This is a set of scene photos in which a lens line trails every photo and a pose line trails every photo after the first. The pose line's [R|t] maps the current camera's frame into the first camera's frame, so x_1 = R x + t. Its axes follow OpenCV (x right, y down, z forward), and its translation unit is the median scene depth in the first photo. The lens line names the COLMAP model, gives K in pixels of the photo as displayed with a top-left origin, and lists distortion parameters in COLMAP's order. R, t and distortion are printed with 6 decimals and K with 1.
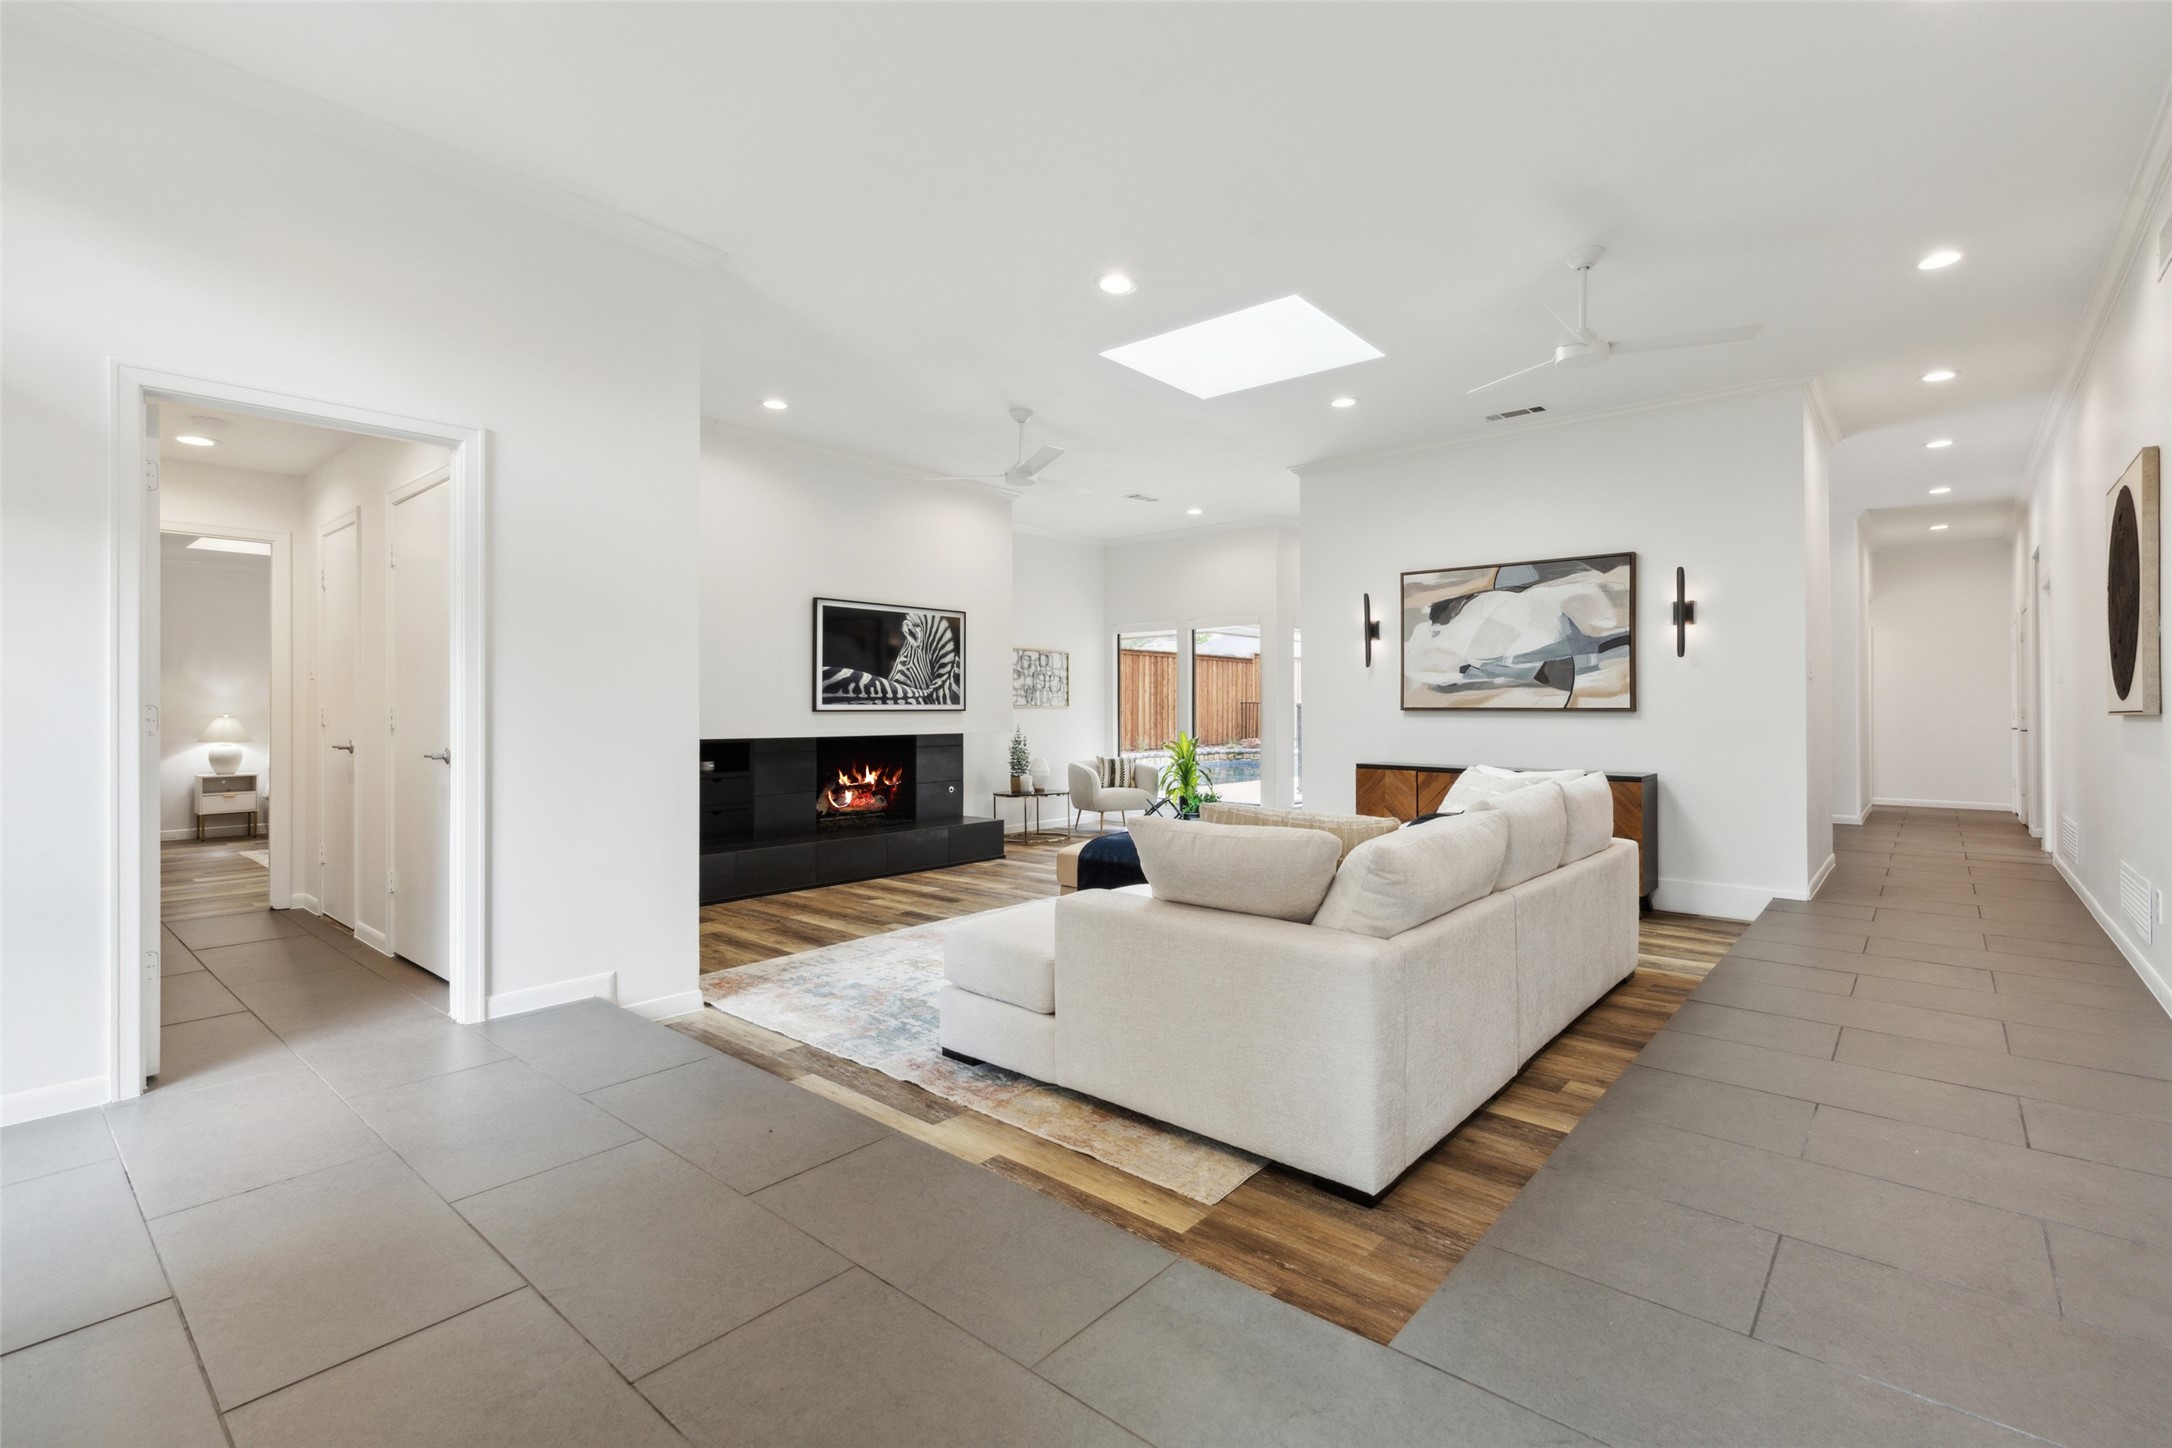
lens RADIAL K [[981.9, 0, 1076.4], [0, 981.9, 701.8], [0, 0, 1]] dist [-0.000674, -0.000141]
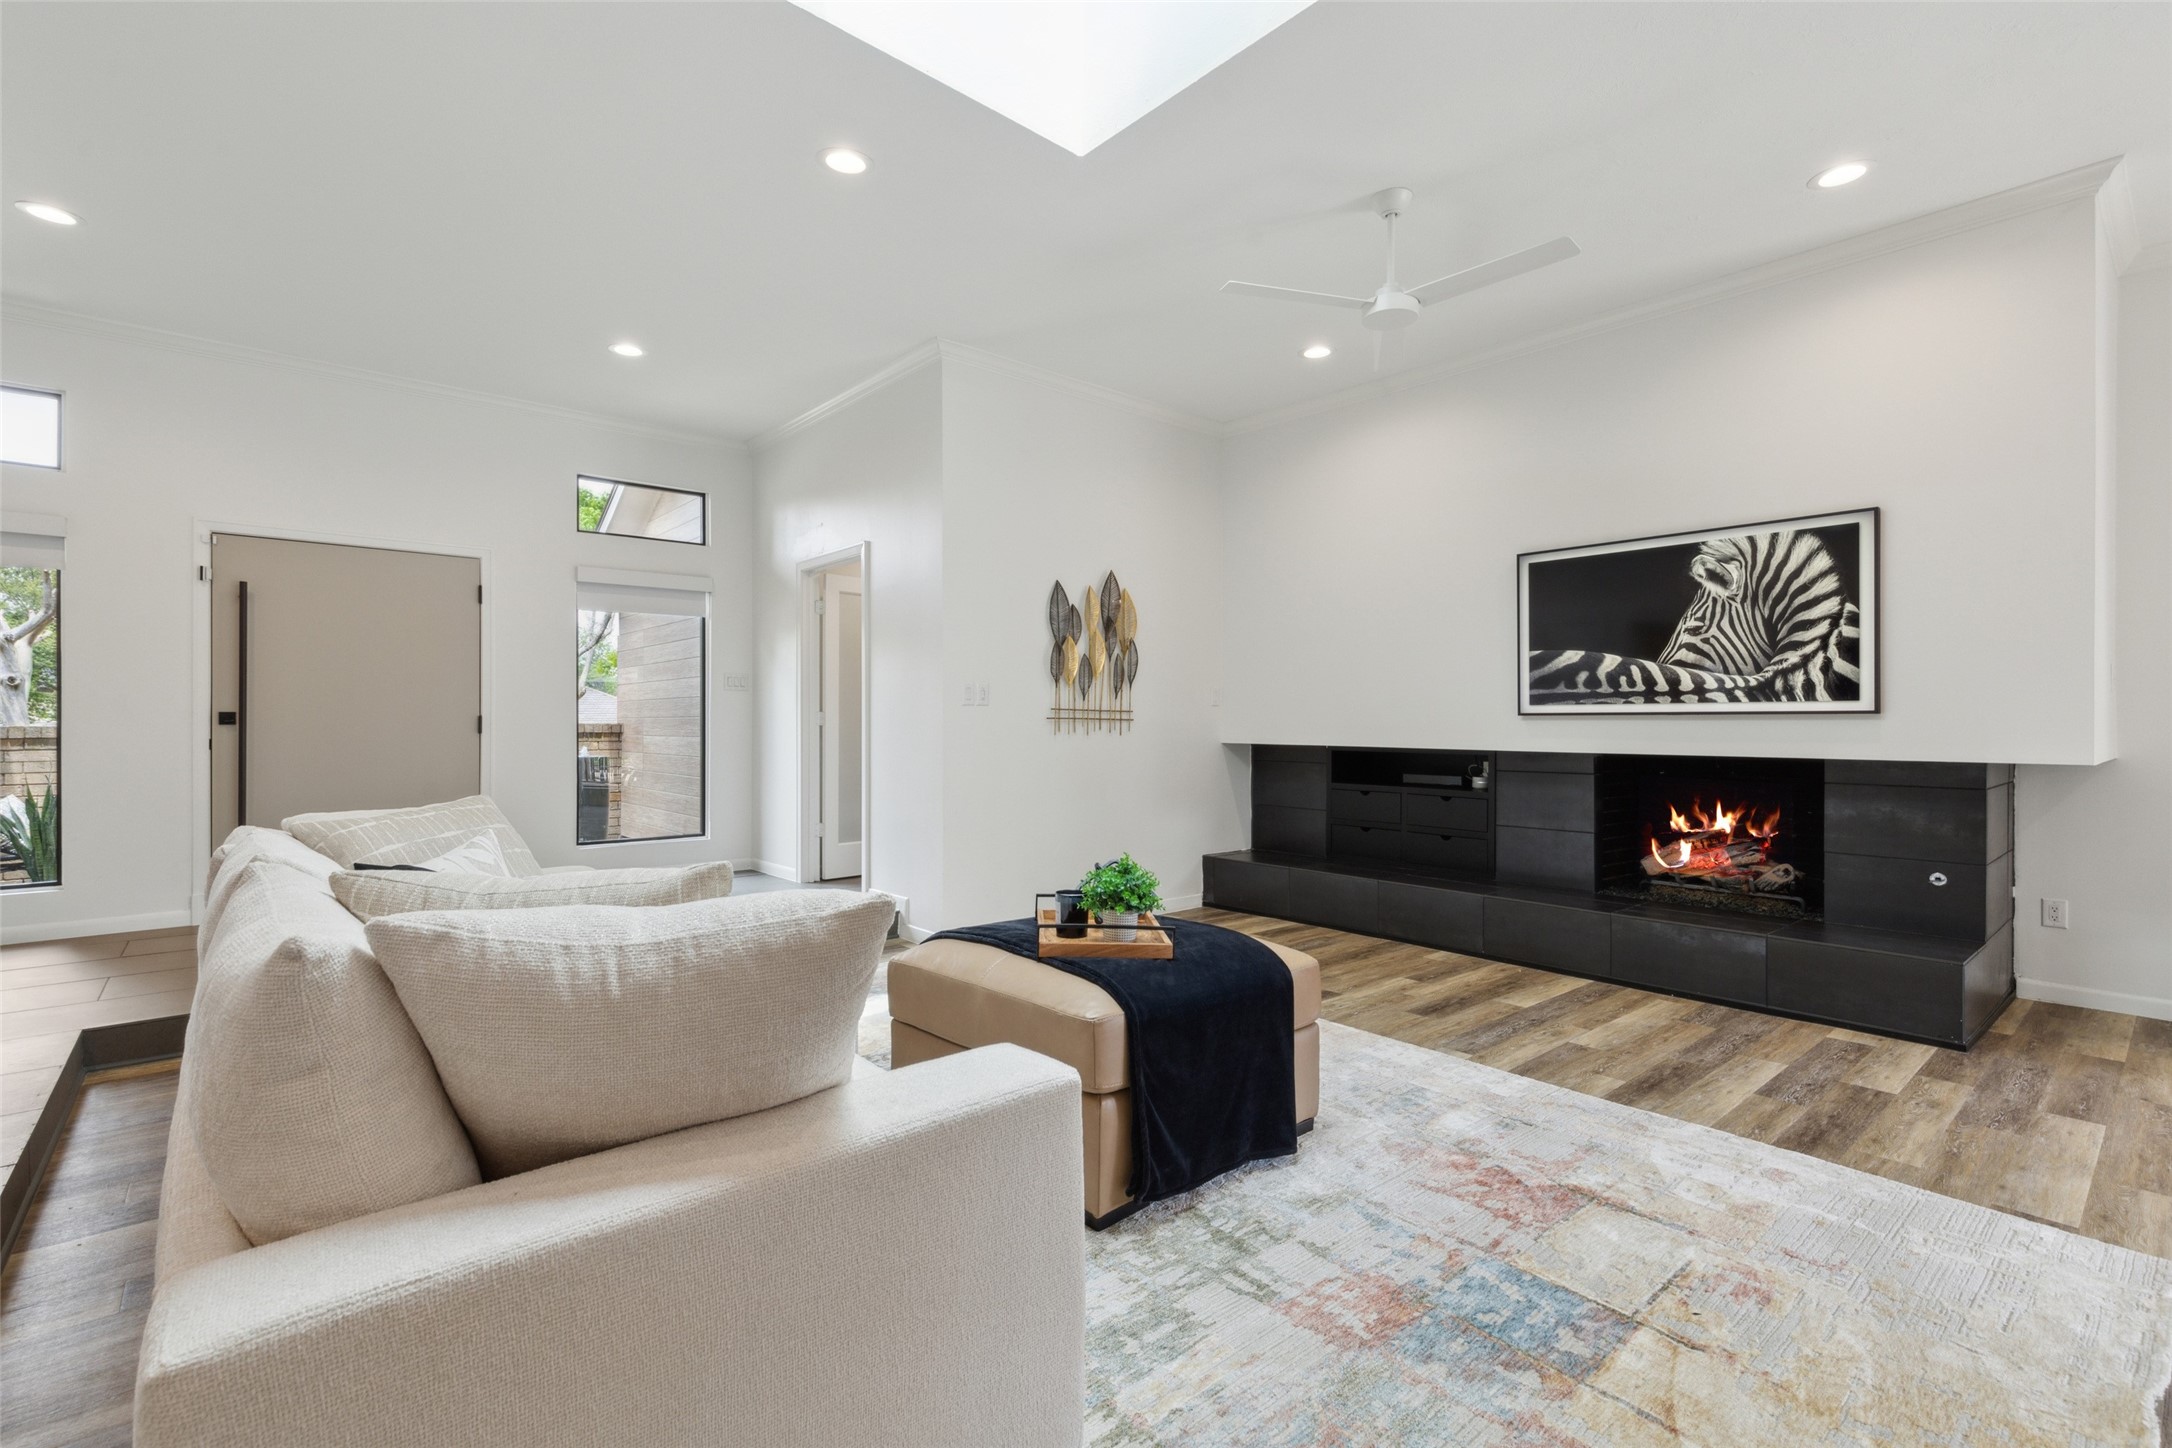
lens RADIAL K [[974.2, 0, 1078.4], [0, 974.2, 722.3], [0, 0, 1]] dist [0.001539, -0.000407]
pose [[-0.141004, 0.001103, -0.990008, 0.471637], [0.005197, 0.999986, 0.000374, 0.012856], [0.989995, -0.005092, -0.141008, 0.777469]]
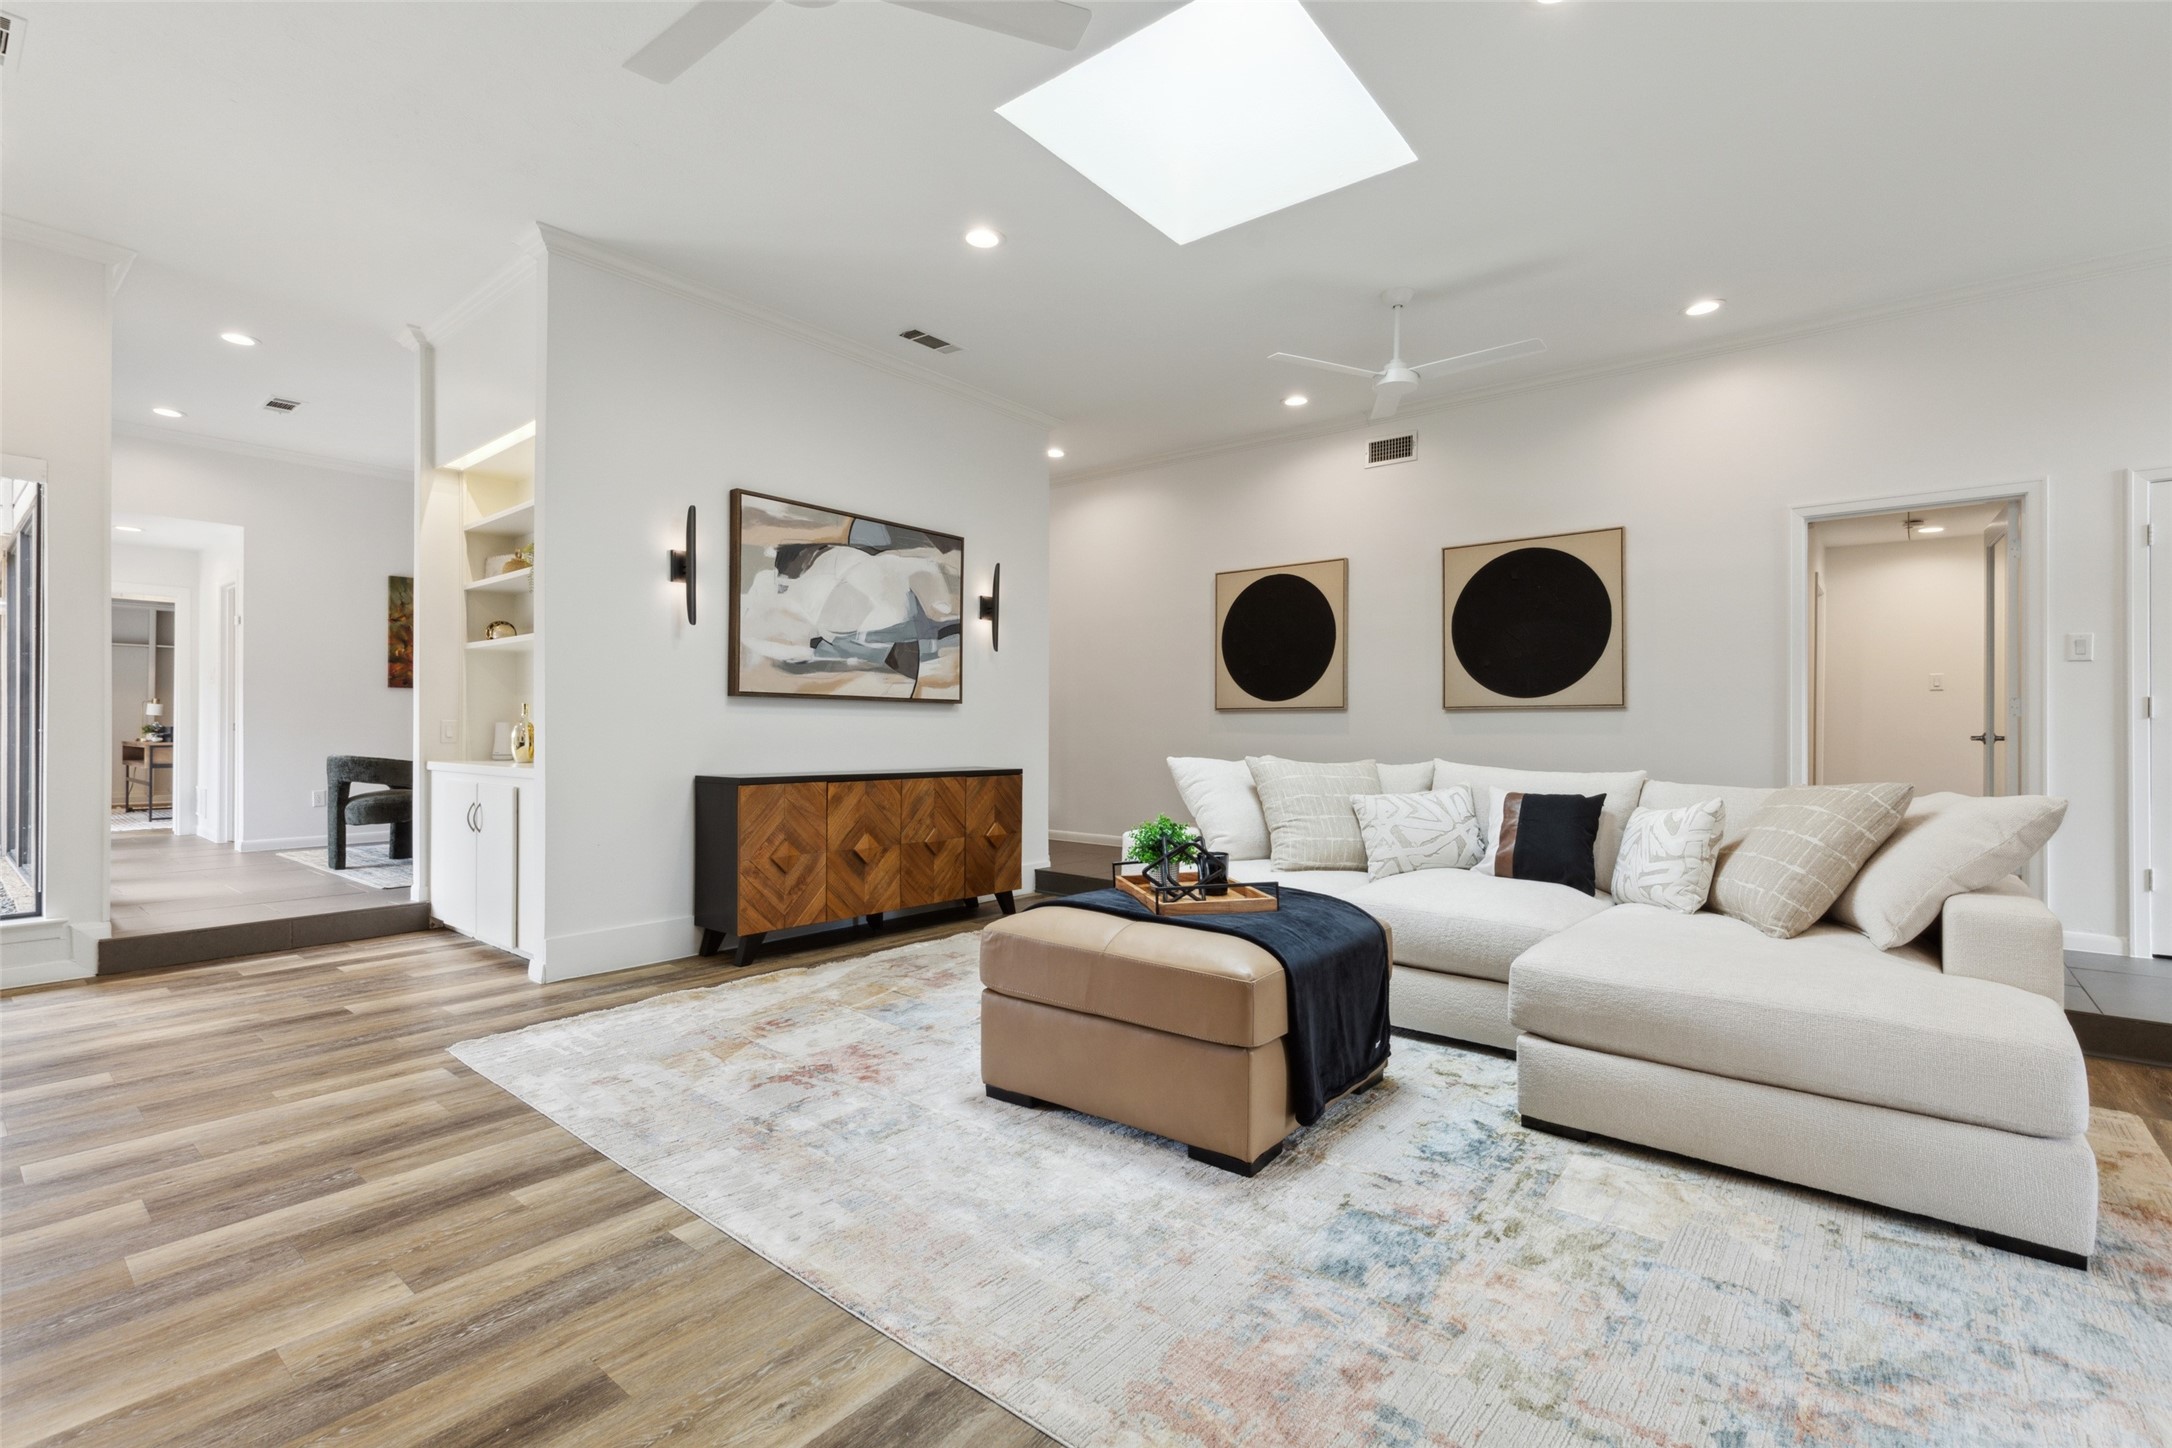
lens RADIAL K [[974.2, 0, 1078.4], [0, 974.2, 722.3], [0, 0, 1]] dist [0.001539, -0.000407]
pose [[-0.021065, 0.005922, 0.999761, -0.336718], [-0.013695, 0.999887, -0.006211, 0.028042], [-0.999684, -0.013823, -0.020982, 0.788971]]
